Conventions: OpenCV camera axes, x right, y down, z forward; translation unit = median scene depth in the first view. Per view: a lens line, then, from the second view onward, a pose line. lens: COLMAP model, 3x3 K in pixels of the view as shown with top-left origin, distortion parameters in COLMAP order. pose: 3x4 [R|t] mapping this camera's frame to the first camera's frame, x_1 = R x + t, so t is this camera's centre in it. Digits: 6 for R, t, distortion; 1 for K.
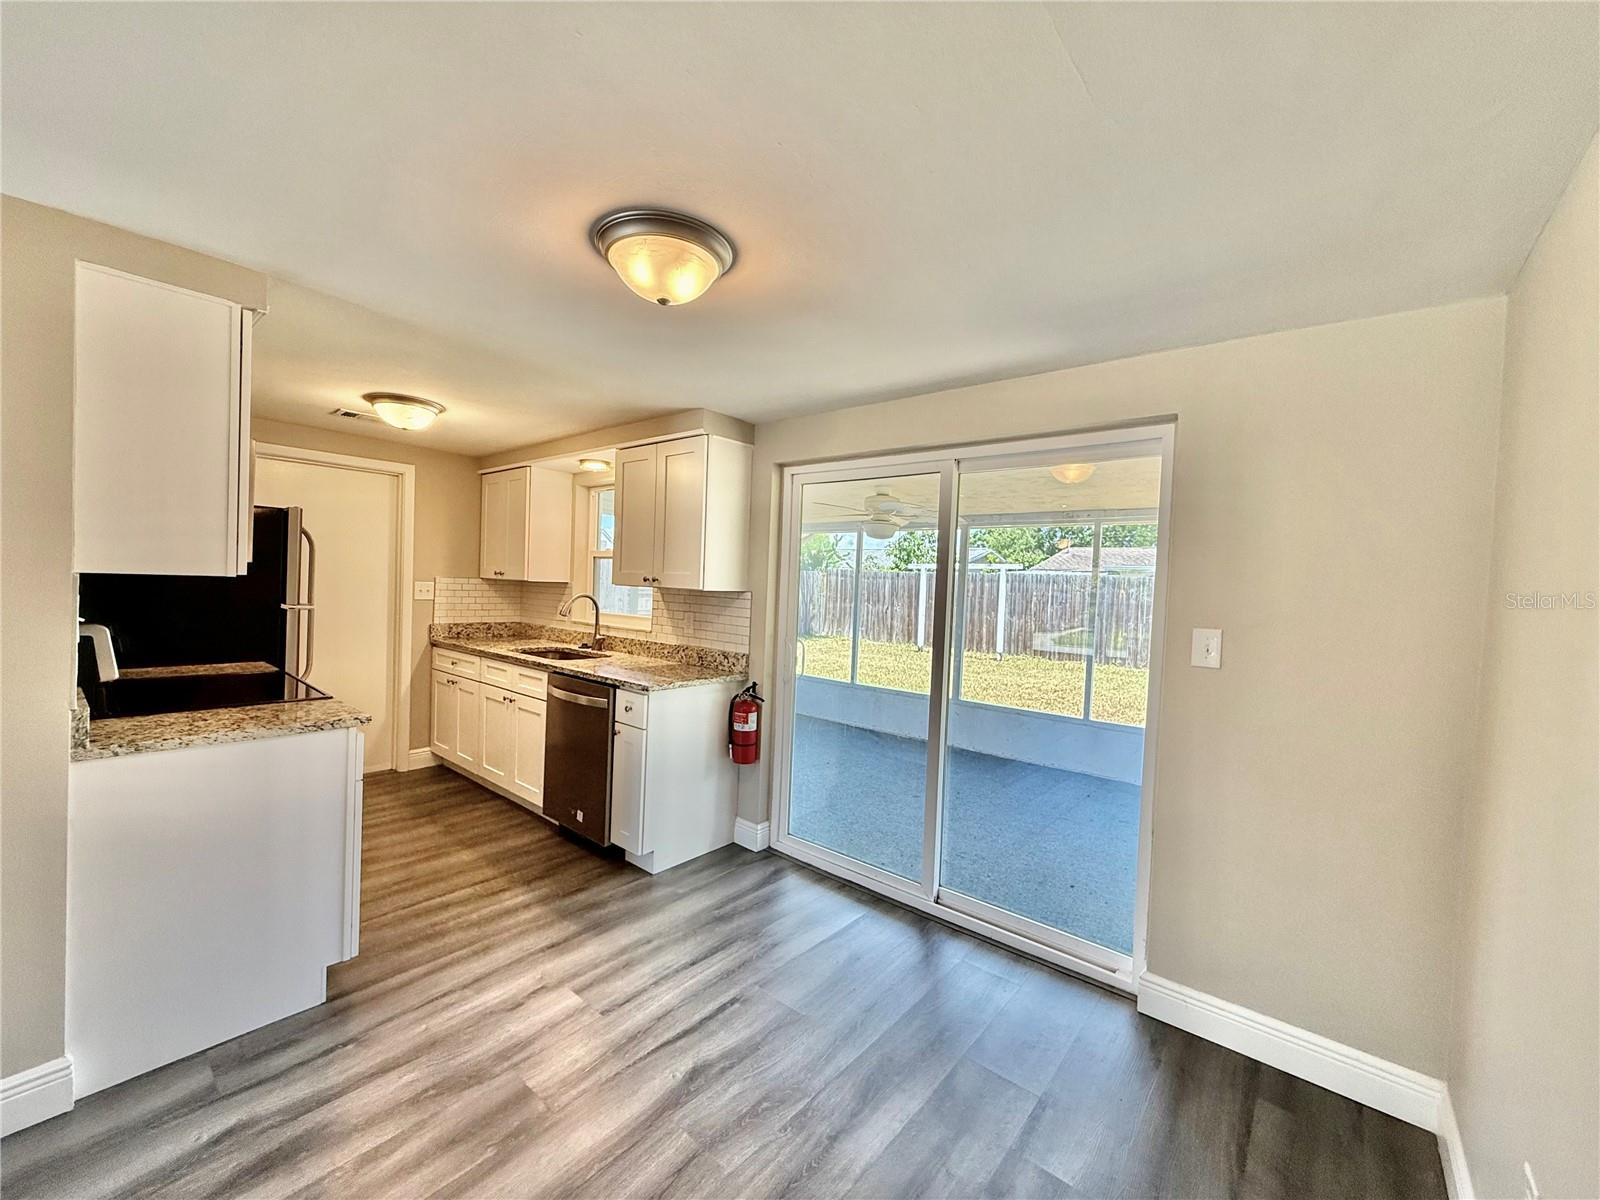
lens RADIAL K [[637.4, 0, 795.5], [0, 637.4, 599.1], [0, 0, 1]] dist [0.000415, 0.000306]
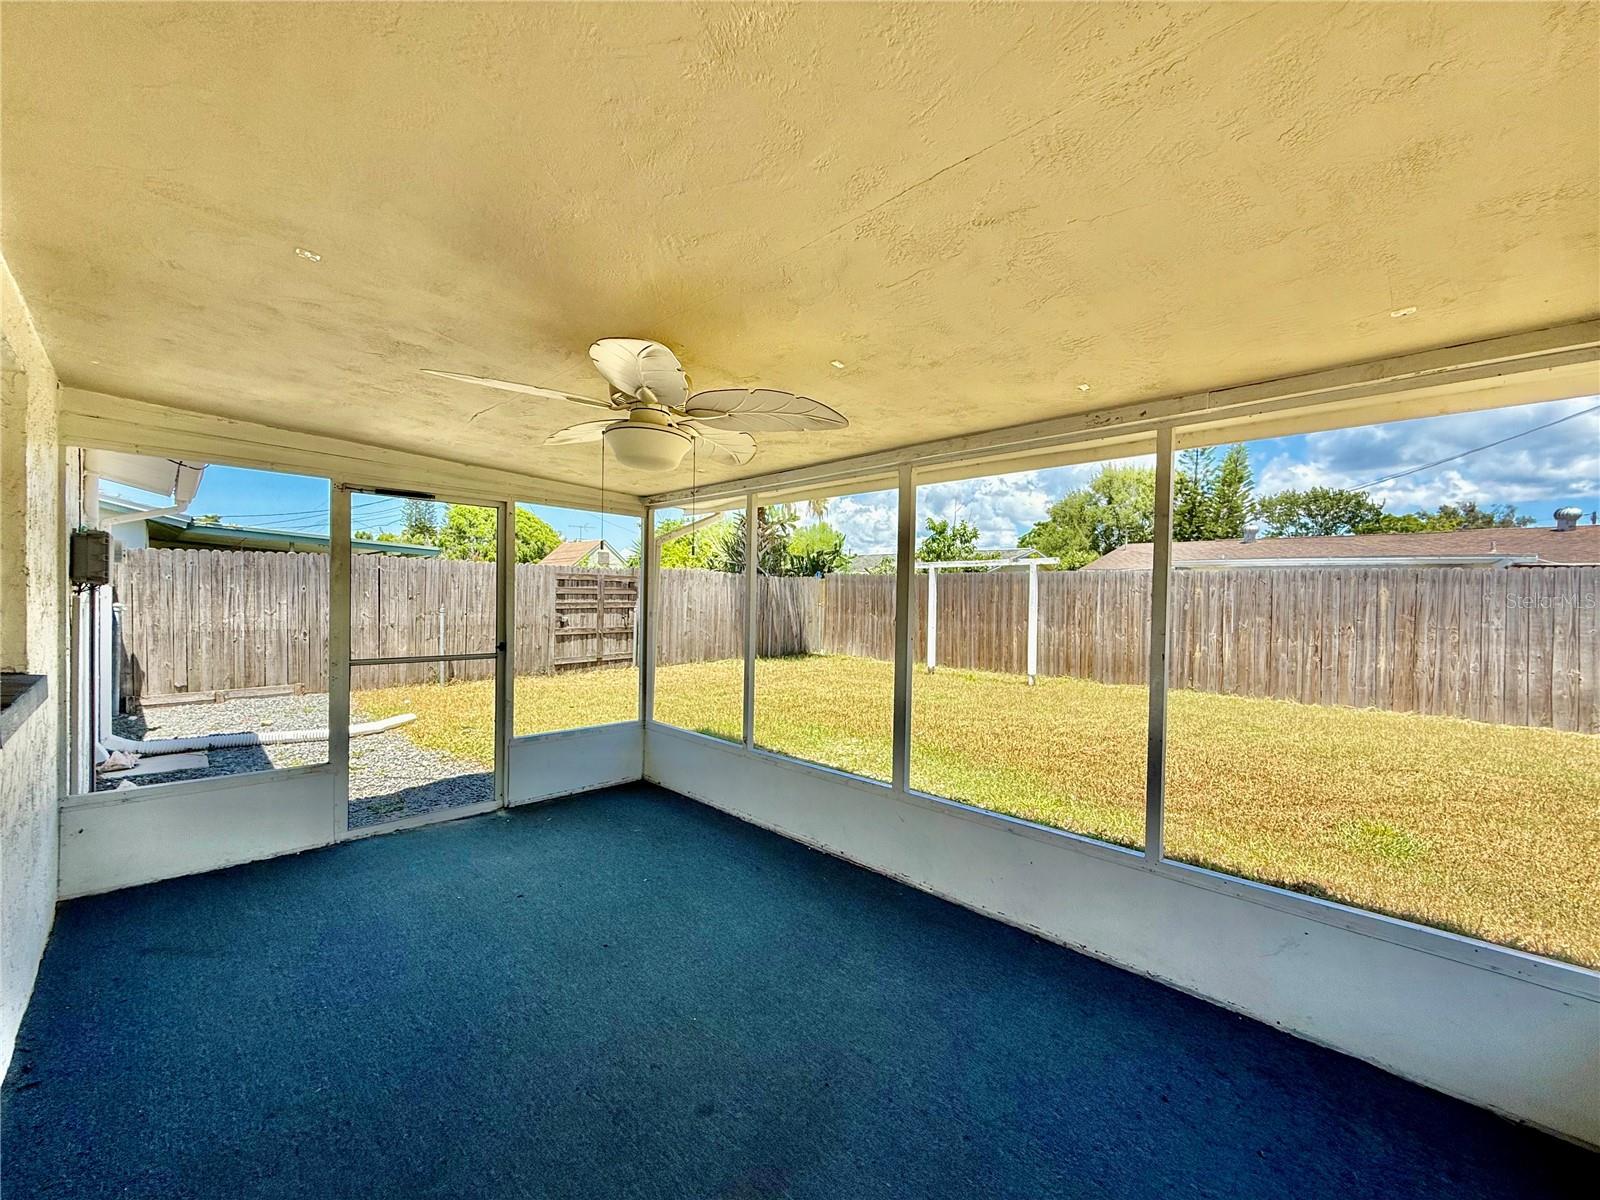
lens RADIAL K [[639.1, 0, 796.1], [0, 639.1, 599.8], [0, 0, 1]] dist [-0.000232, 0.000156]
pose [[0.996720, -0.024381, -0.077173, 0.332317], [0.023009, 0.999562, -0.018628, 0.006286], [0.077593, 0.016791, 0.996844, 0.718215]]
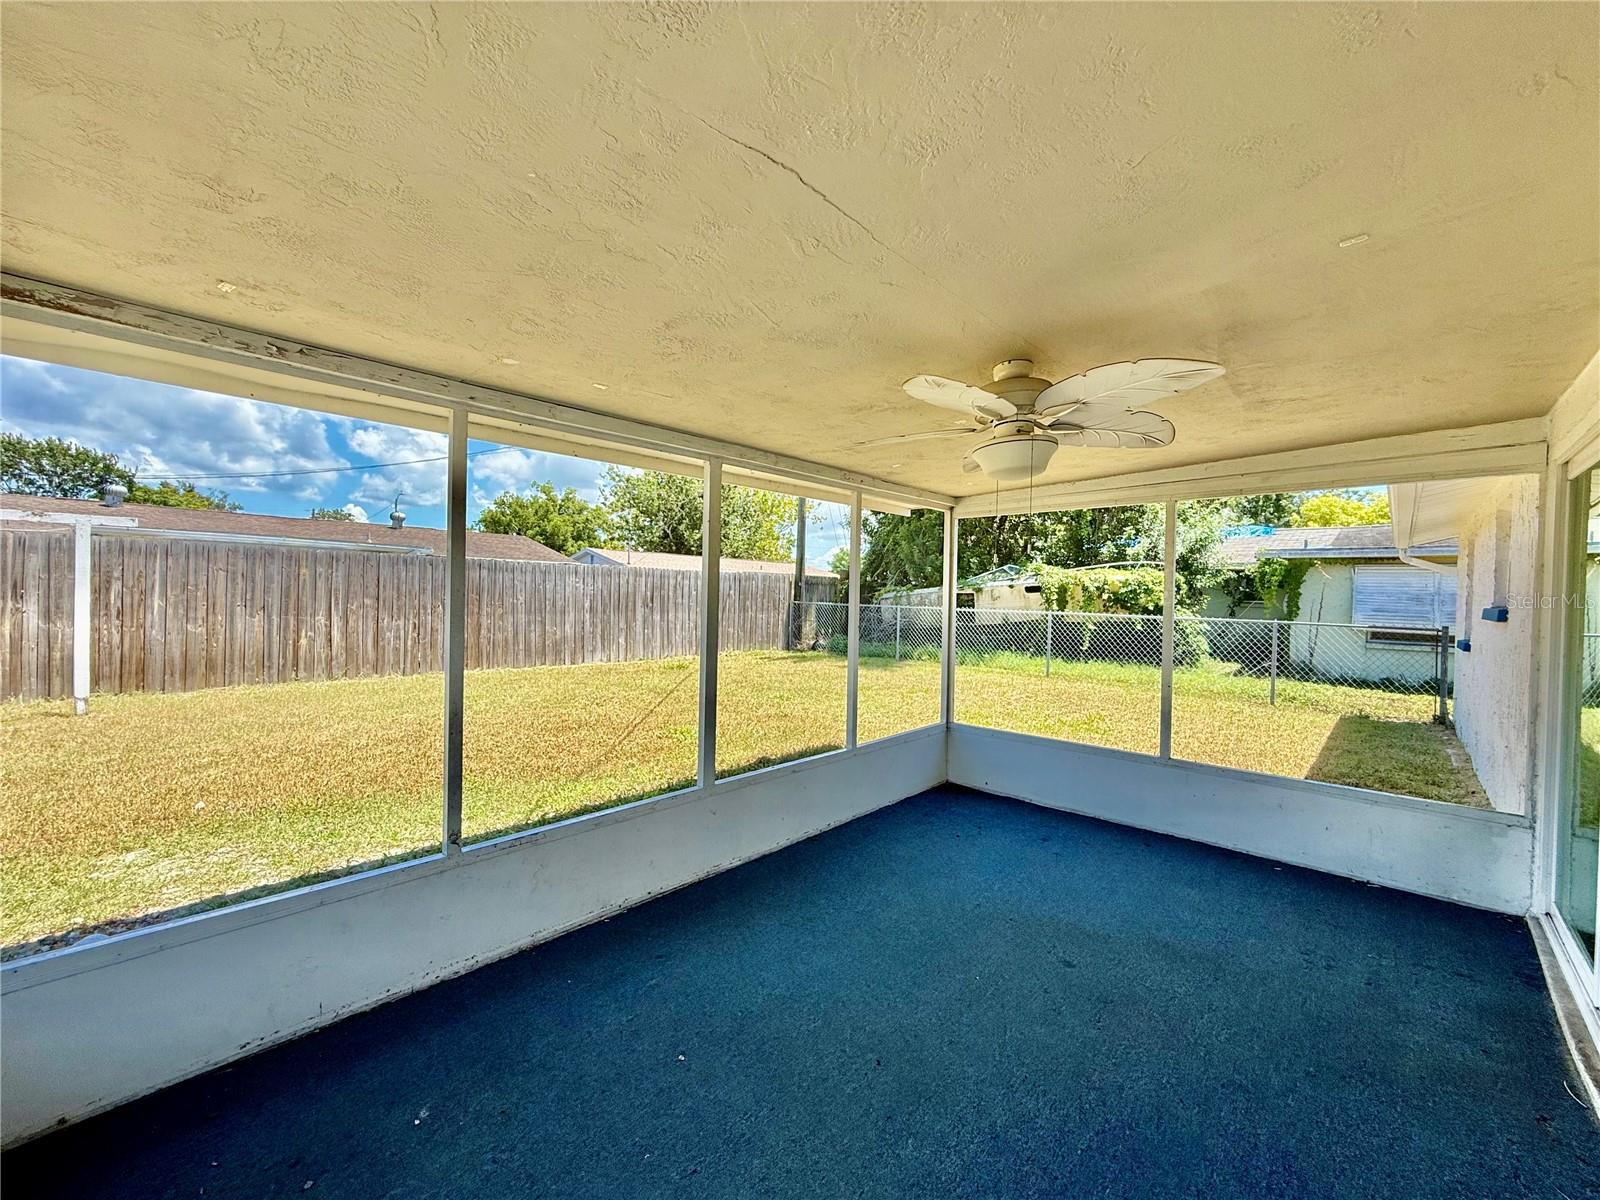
lens RADIAL K [[639.1, 0, 796.1], [0, 639.1, 599.8], [0, 0, 1]] dist [-0.000232, 0.000156]
pose [[0.054459, -0.048494, 0.997338, -0.431646], [0.003683, 0.998823, 0.048365, -0.039588], [-0.998509, 0.001039, 0.054574, 1.426672]]
